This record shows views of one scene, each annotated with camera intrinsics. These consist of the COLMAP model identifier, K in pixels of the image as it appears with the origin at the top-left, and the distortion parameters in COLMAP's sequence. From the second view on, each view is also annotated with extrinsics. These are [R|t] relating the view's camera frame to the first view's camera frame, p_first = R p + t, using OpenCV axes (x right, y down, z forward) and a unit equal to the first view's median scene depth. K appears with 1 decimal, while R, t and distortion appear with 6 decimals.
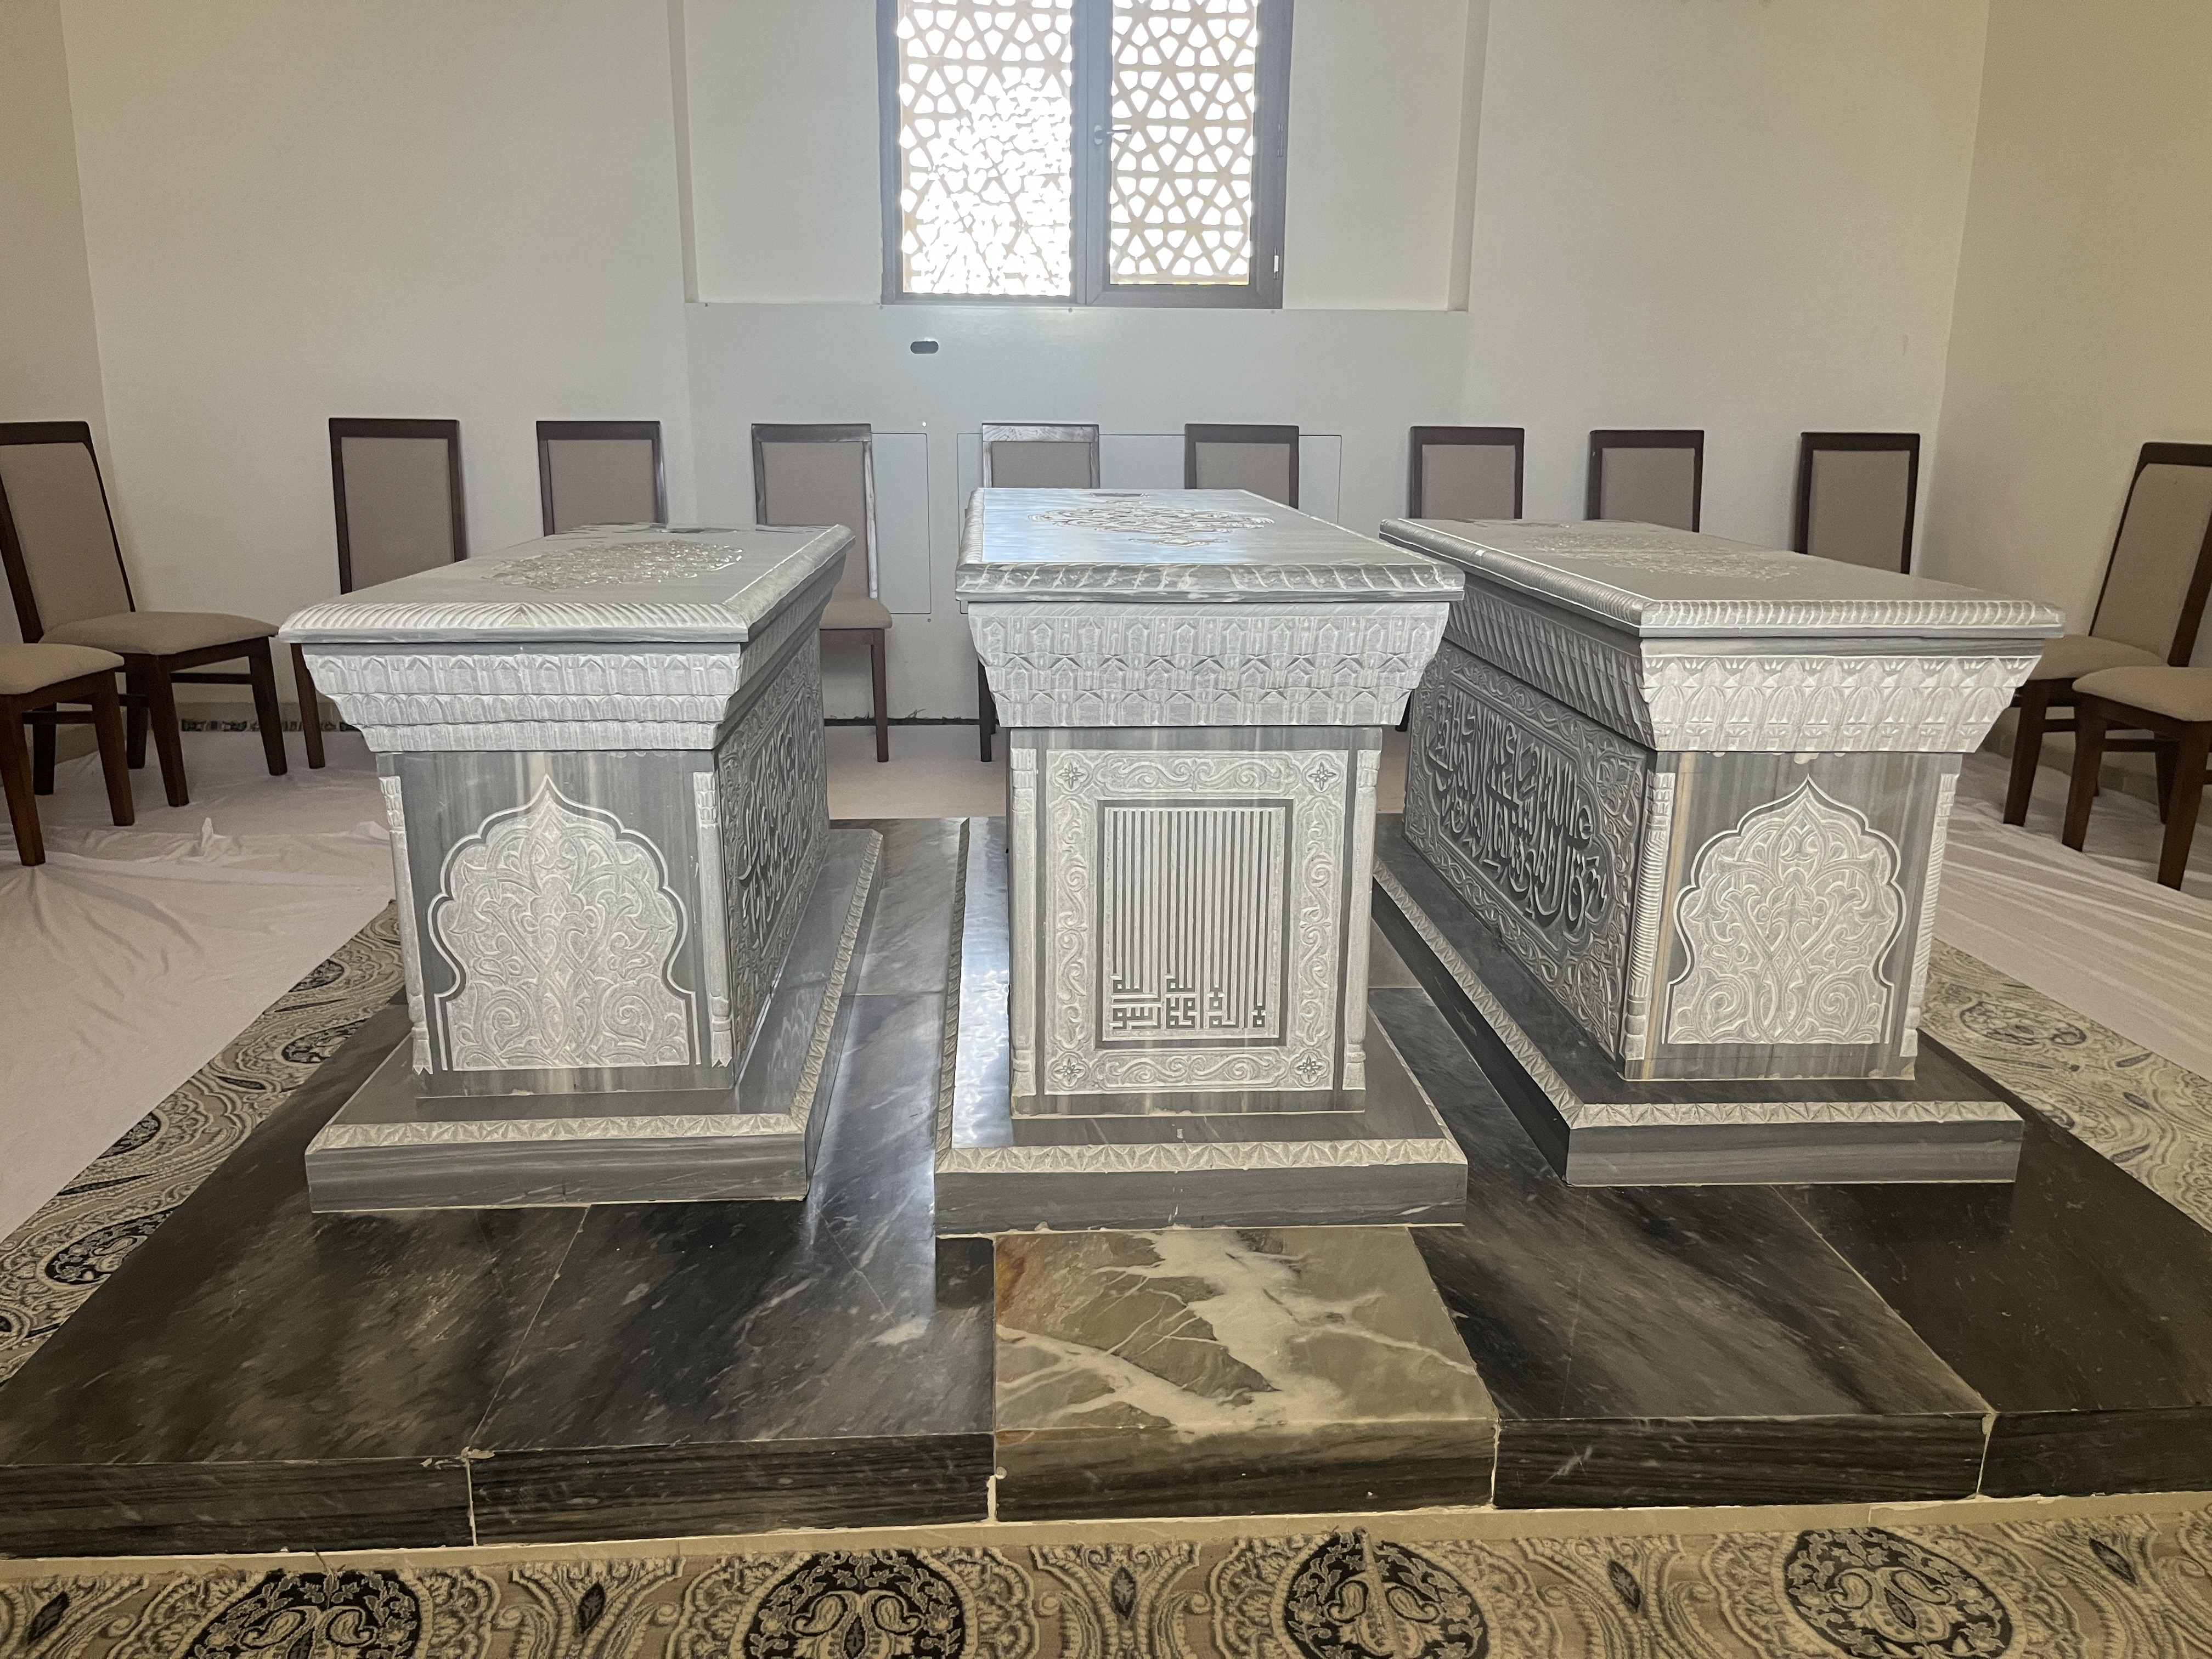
lens RADIAL K [[1678.9, 0, 1115.1], [0, 1678.9, 826.2], [0, 0, 1]] dist [0.032522, 0.000607]
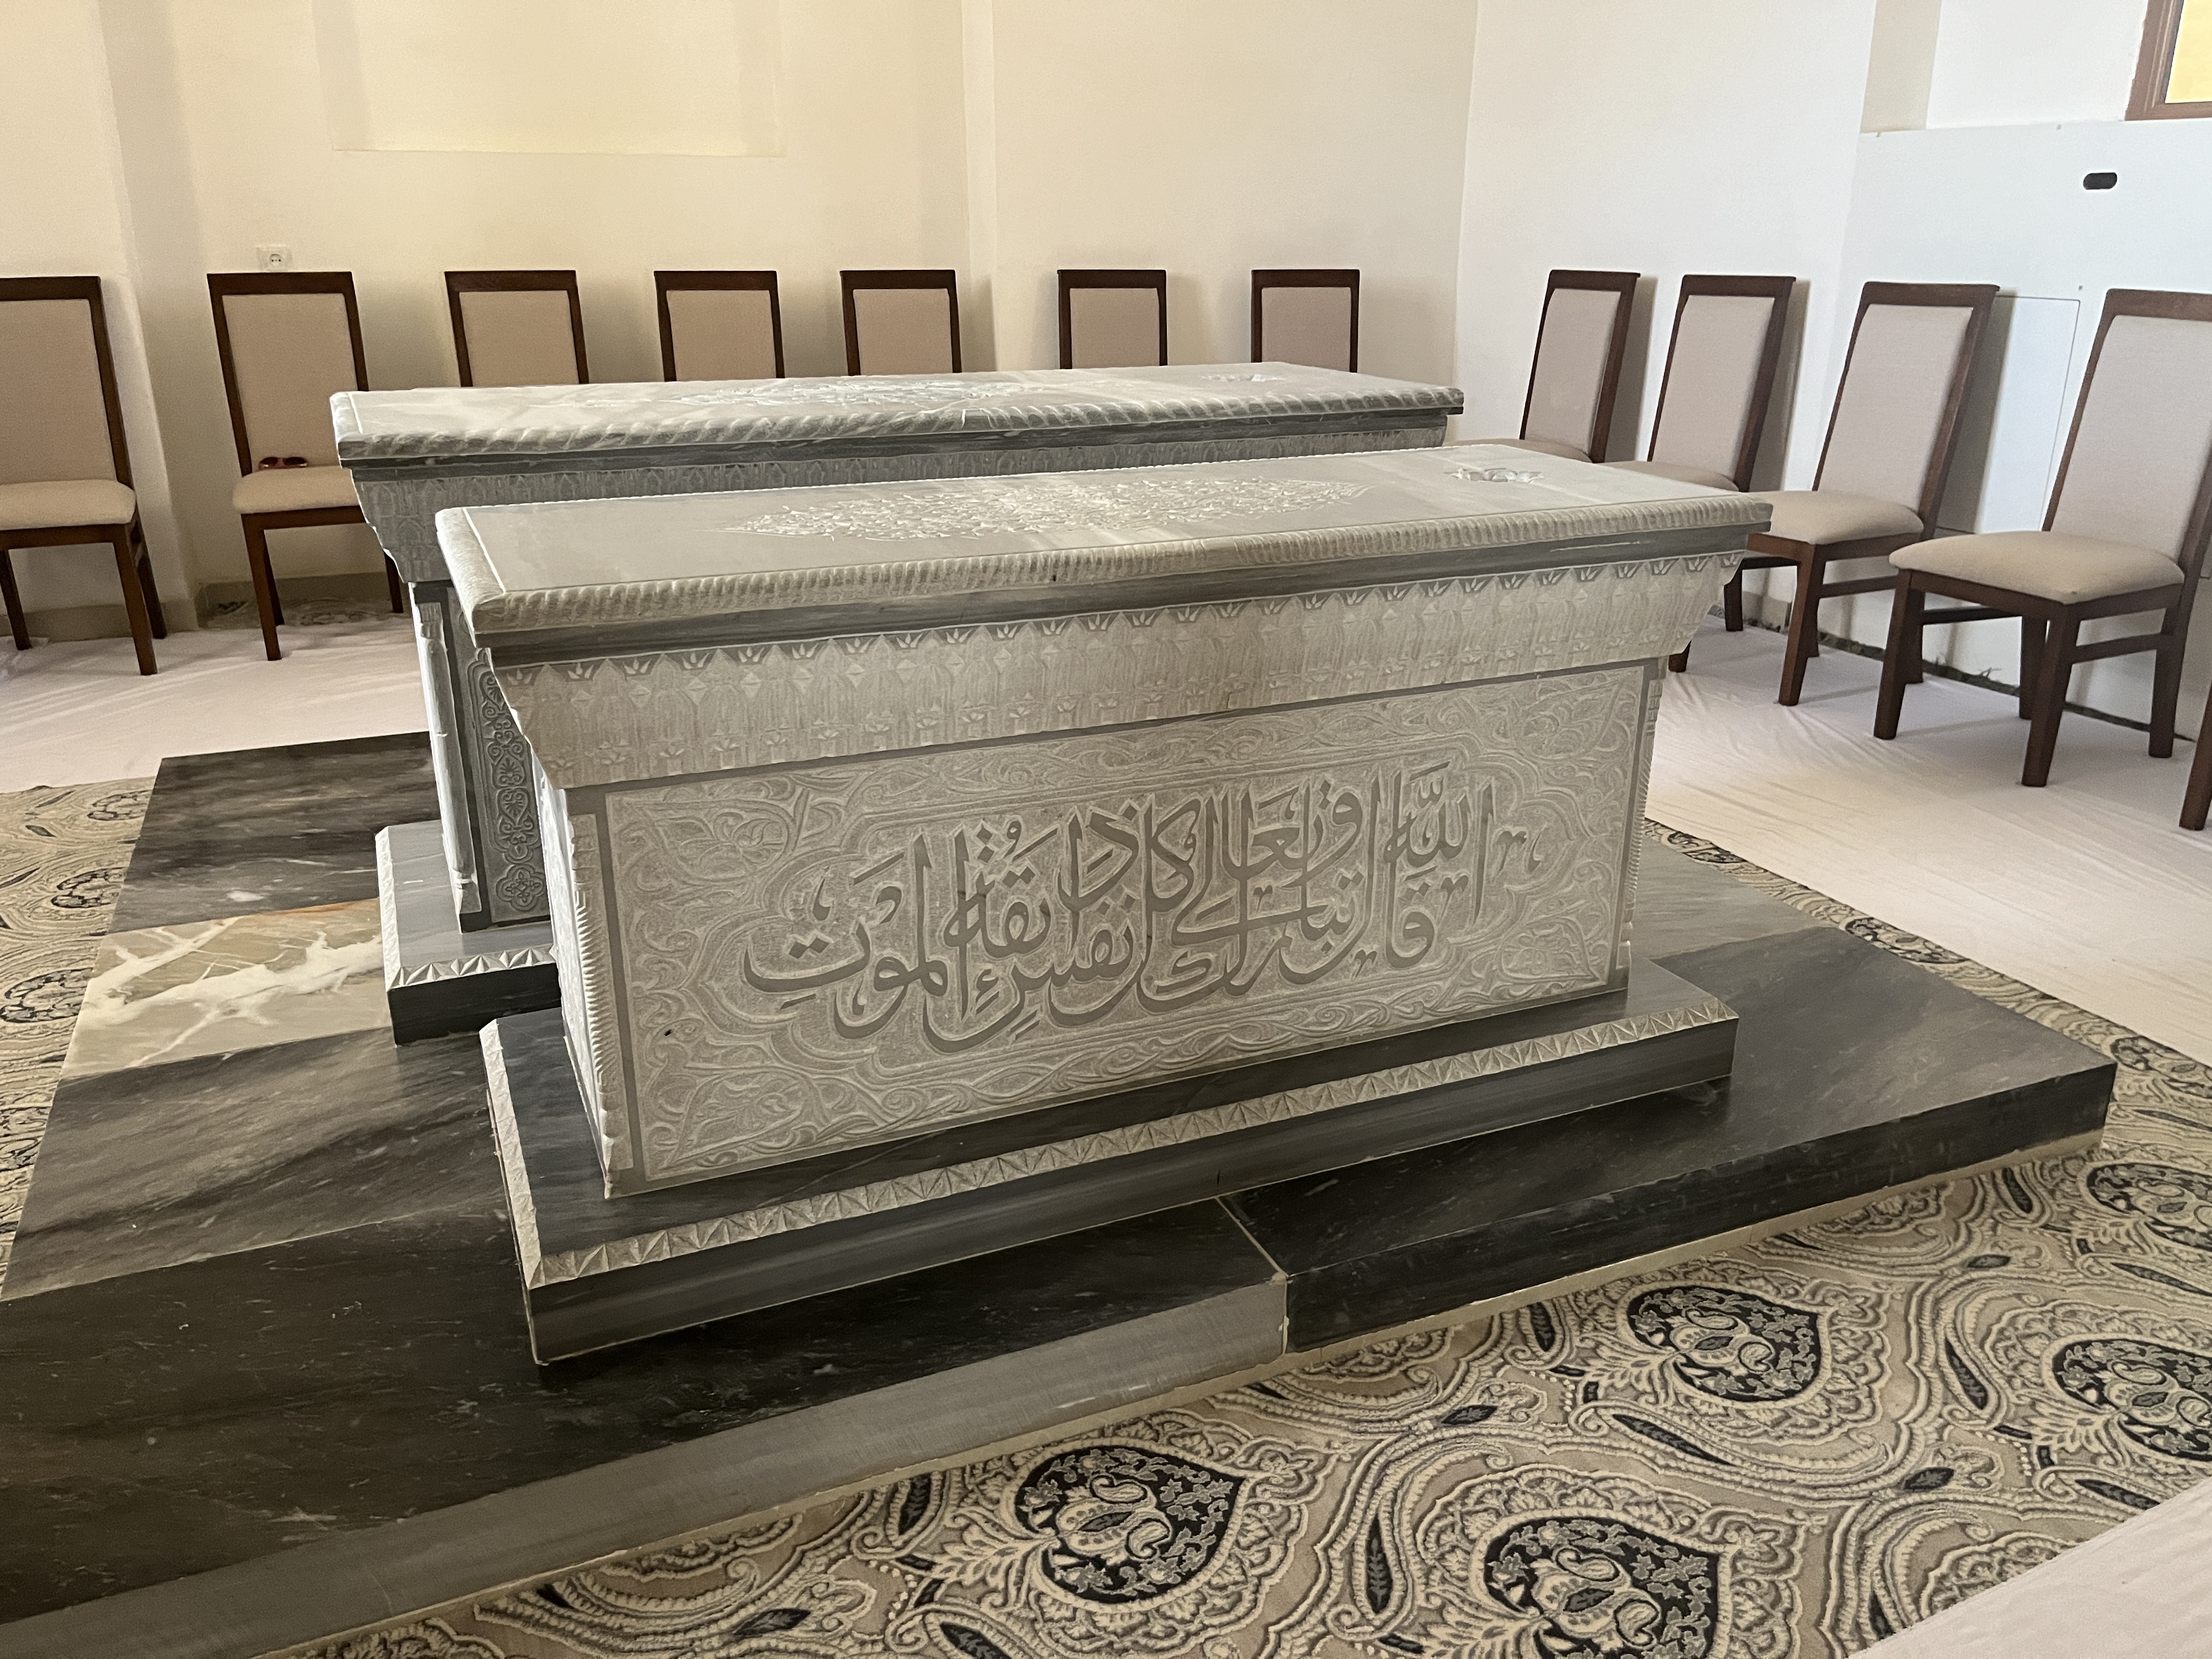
lens RADIAL K [[1665.6, 0, 1118.8], [0, 1665.6, 842.8], [0, 0, 1]] dist [0.070748, -0.106838]
pose [[0.335721, 0.318936, -0.886325, 1.283361], [-0.230784, 0.940107, 0.250873, -0.268649], [0.913252, 0.120327, 0.389219, 0.982829]]
